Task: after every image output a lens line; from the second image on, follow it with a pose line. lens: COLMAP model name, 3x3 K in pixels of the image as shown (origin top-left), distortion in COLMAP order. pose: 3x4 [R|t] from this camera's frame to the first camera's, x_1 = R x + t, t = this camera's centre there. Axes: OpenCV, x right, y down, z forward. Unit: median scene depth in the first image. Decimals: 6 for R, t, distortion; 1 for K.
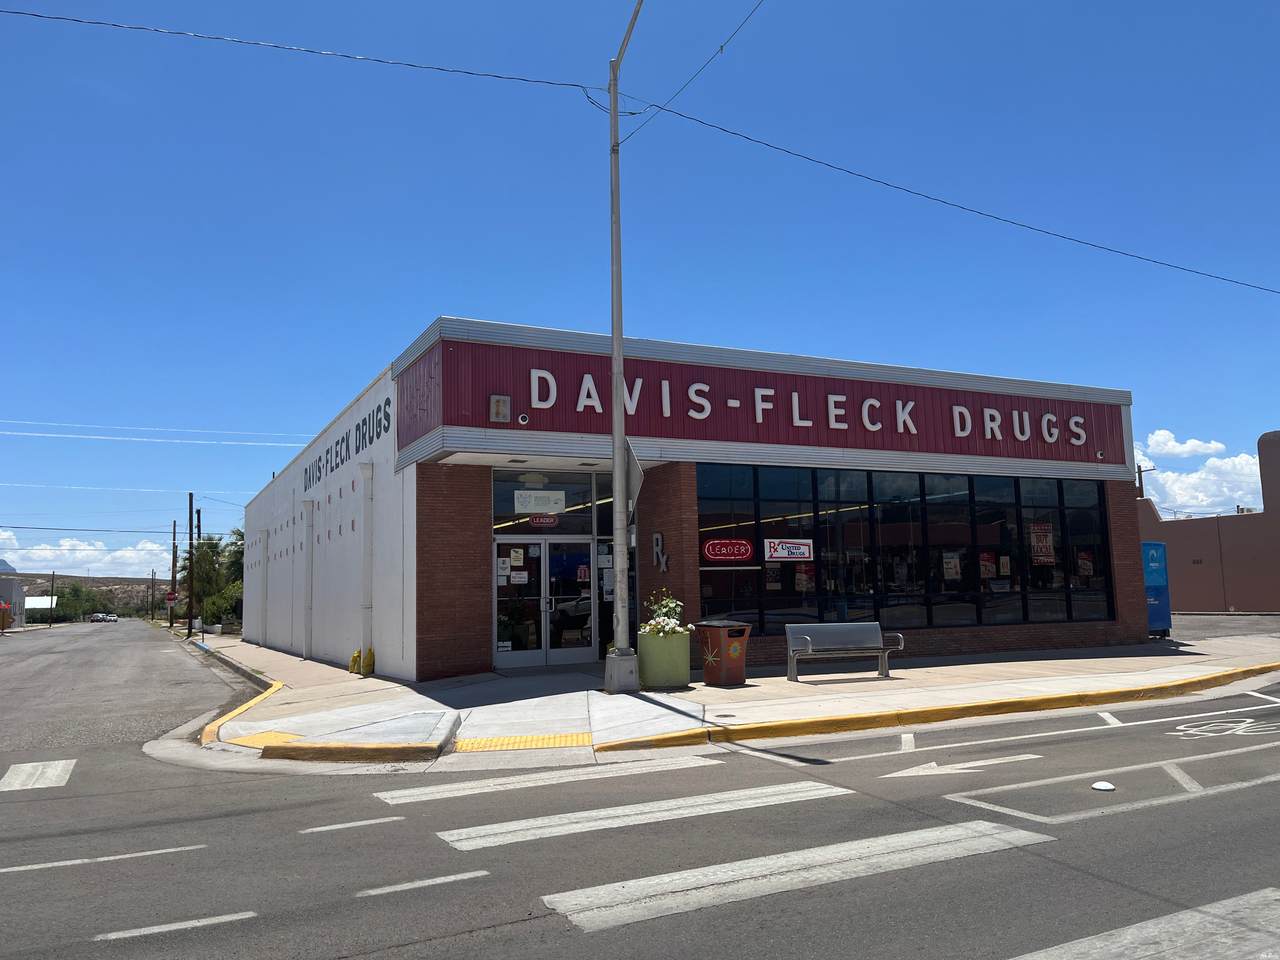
lens RADIAL K [[966.2, 0, 641.8], [0, 966.2, 478.5], [0, 0, 1]] dist [0.040748, -0.049661]
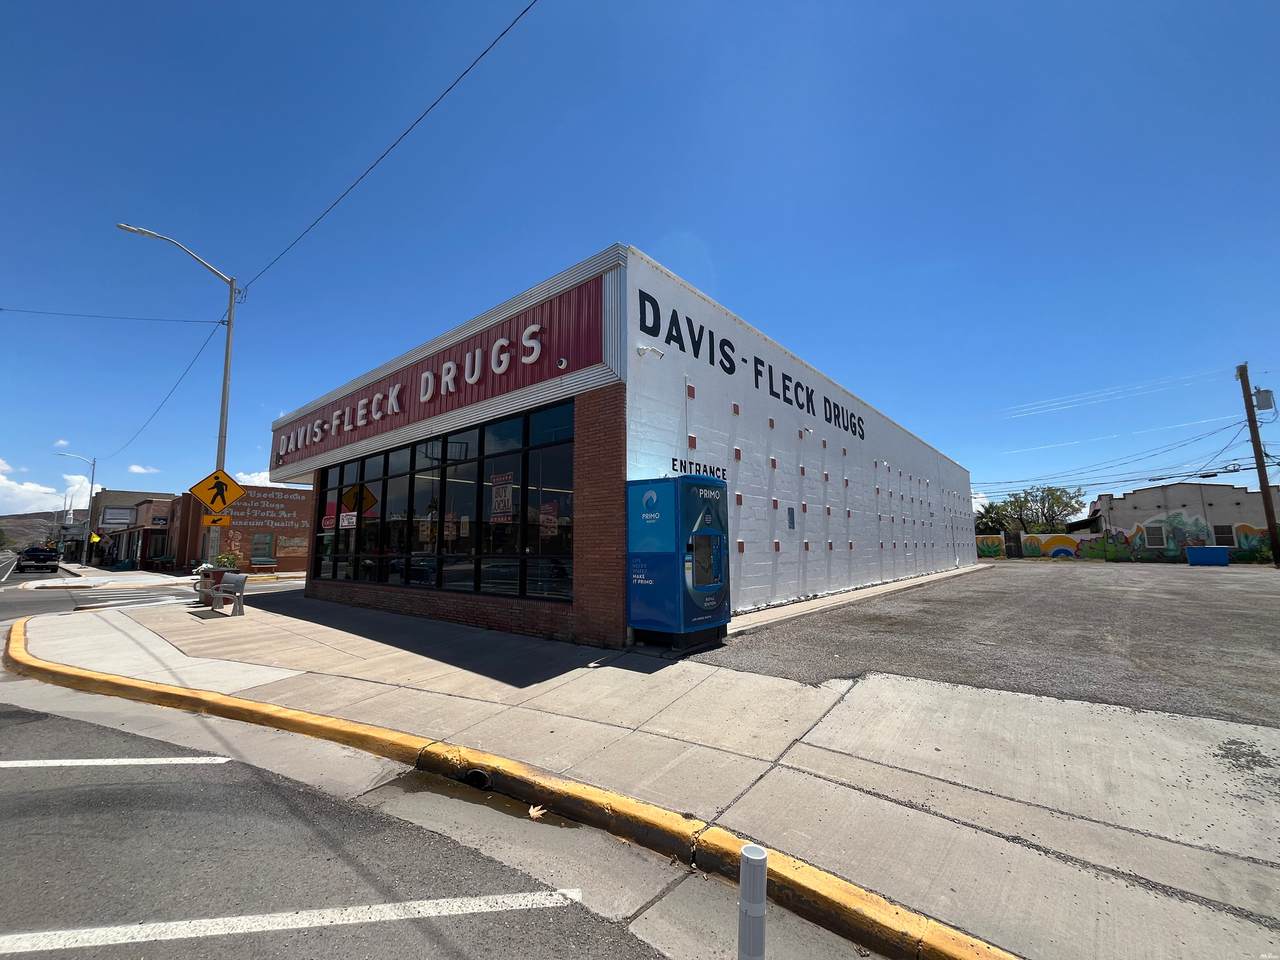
lens RADIAL K [[516.1, 0, 640.2], [0, 516.1, 481.0], [0, 0, 1]] dist [0.000001, -0.000004]
pose [[0.392257, -0.098569, -0.914559, 1.013863], [0.103651, 0.992646, -0.062528, 0.108985], [0.913997, -0.070268, 0.399589, 1.102116]]
